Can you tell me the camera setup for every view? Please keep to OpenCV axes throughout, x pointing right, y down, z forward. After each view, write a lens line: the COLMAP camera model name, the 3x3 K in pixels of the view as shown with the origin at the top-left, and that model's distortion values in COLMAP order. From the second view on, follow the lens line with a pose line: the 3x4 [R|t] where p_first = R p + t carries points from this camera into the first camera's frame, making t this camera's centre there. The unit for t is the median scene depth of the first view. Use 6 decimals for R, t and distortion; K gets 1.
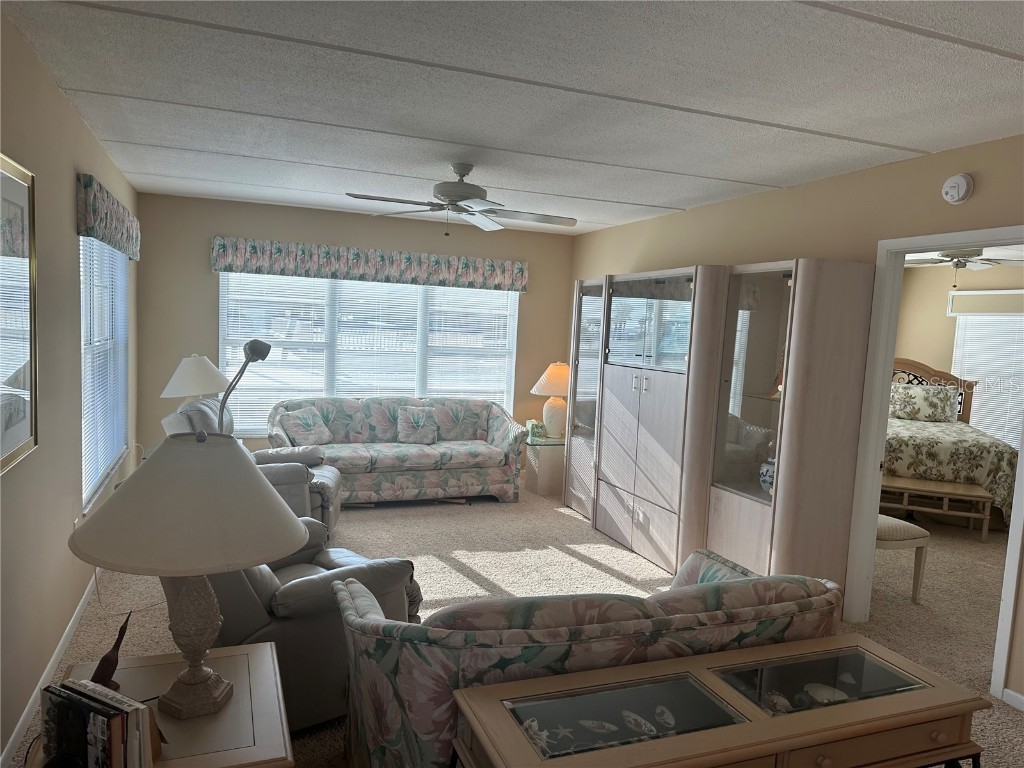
lens RADIAL K [[713.1, 0, 512.0], [0, 713.1, 384.0], [0, 0, 1]] dist [0.120535, -0.149009]
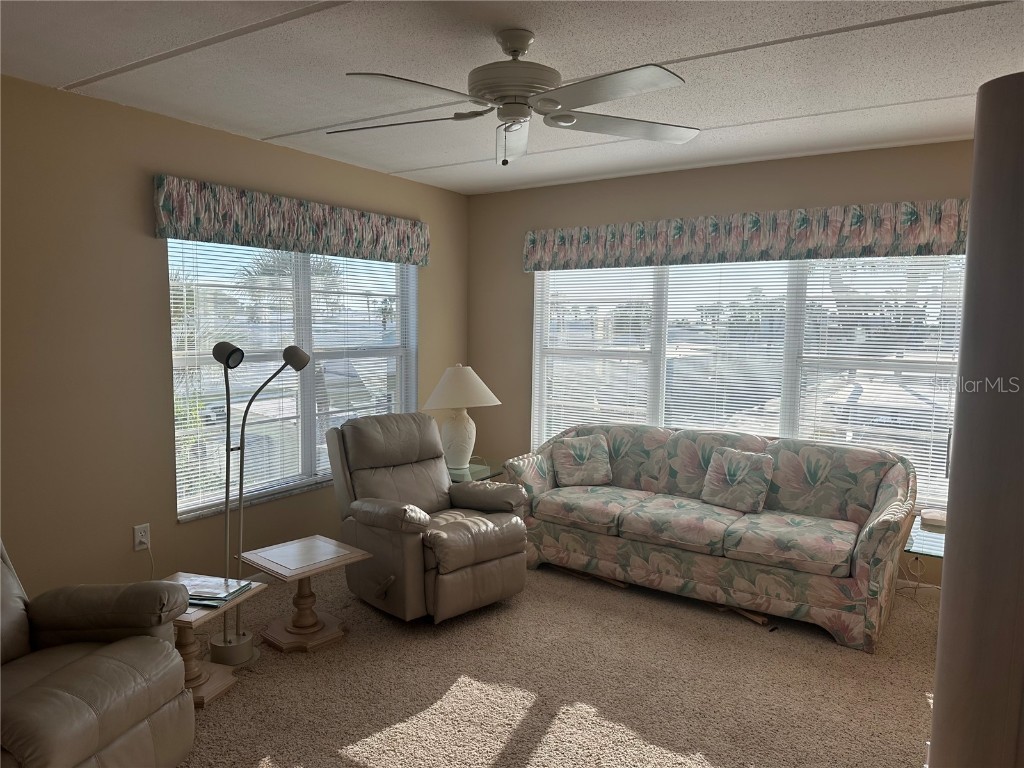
lens RADIAL K [[713.1, 0, 512.0], [0, 713.1, 384.0], [0, 0, 1]] dist [0.120535, -0.149009]
pose [[0.584108, 0.034022, -0.810962, 0.279423], [-0.052001, 0.998637, 0.004441, -0.020546], [0.810008, 0.039577, 0.585081, 0.465408]]
